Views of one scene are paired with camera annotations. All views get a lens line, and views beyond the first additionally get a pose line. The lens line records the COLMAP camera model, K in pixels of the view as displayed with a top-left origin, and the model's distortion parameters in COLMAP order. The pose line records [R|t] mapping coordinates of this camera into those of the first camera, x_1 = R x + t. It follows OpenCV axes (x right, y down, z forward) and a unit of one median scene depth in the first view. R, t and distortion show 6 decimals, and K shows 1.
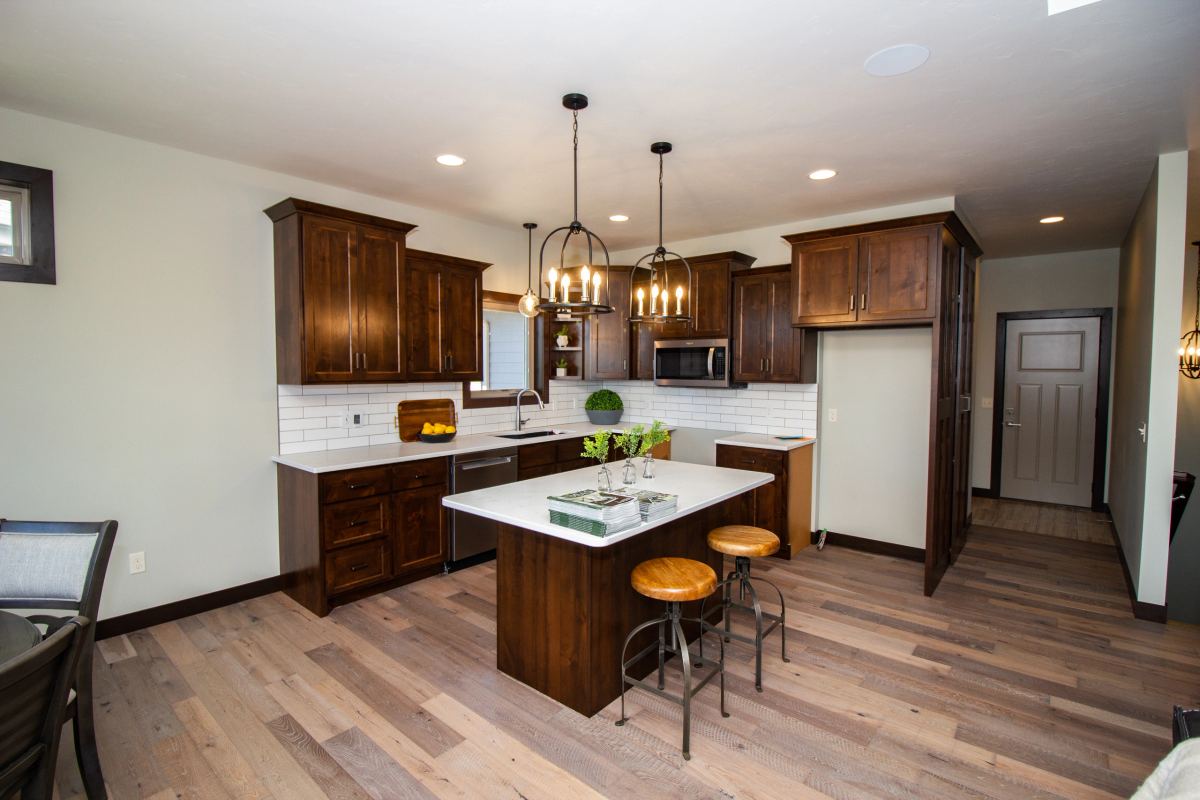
lens RADIAL K [[557.6, 0, 600.0], [0, 557.6, 400.0], [0, 0, 1]] dist [-0.002238, -0.000123]
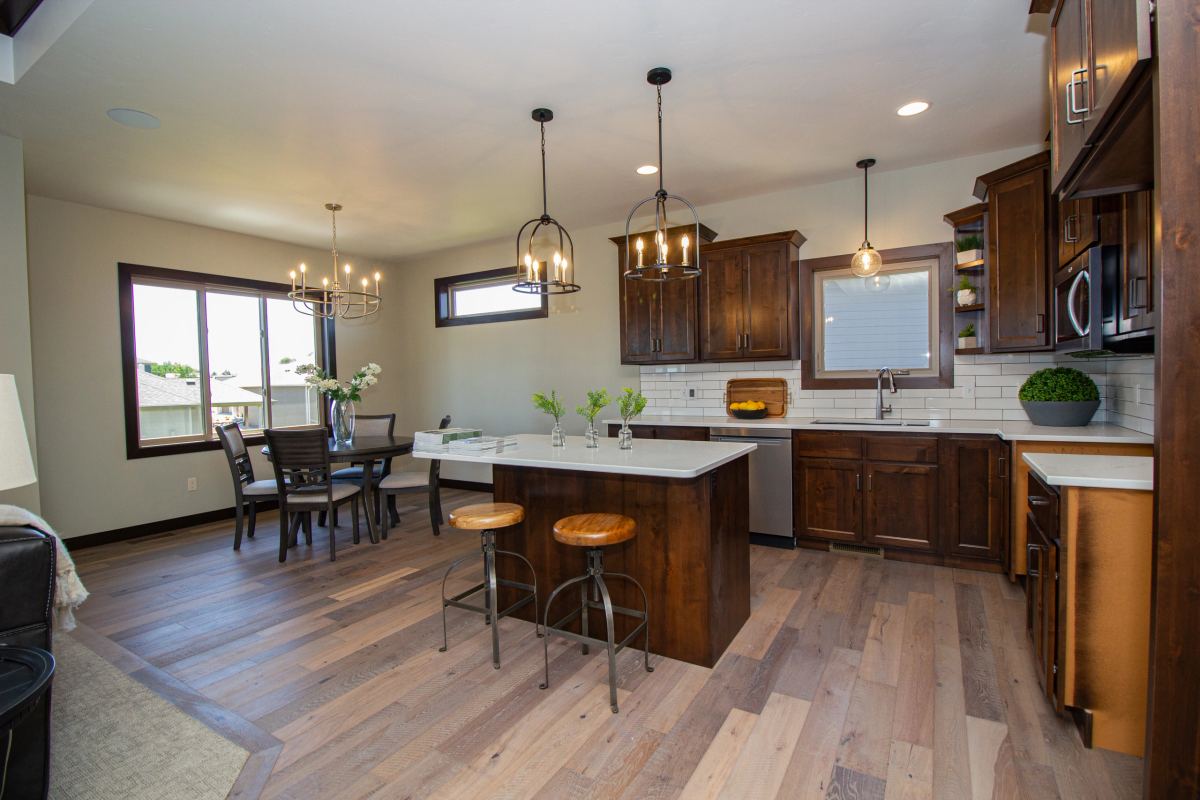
lens RADIAL K [[557.6, 0, 600.0], [0, 557.6, 400.0], [0, 0, 1]] dist [-0.002238, -0.000123]
pose [[0.150184, 0.023258, -0.988385, 0.735906], [-0.039708, 0.999058, 0.017476, 0.035608], [0.987860, 0.036622, 0.150966, 0.602323]]
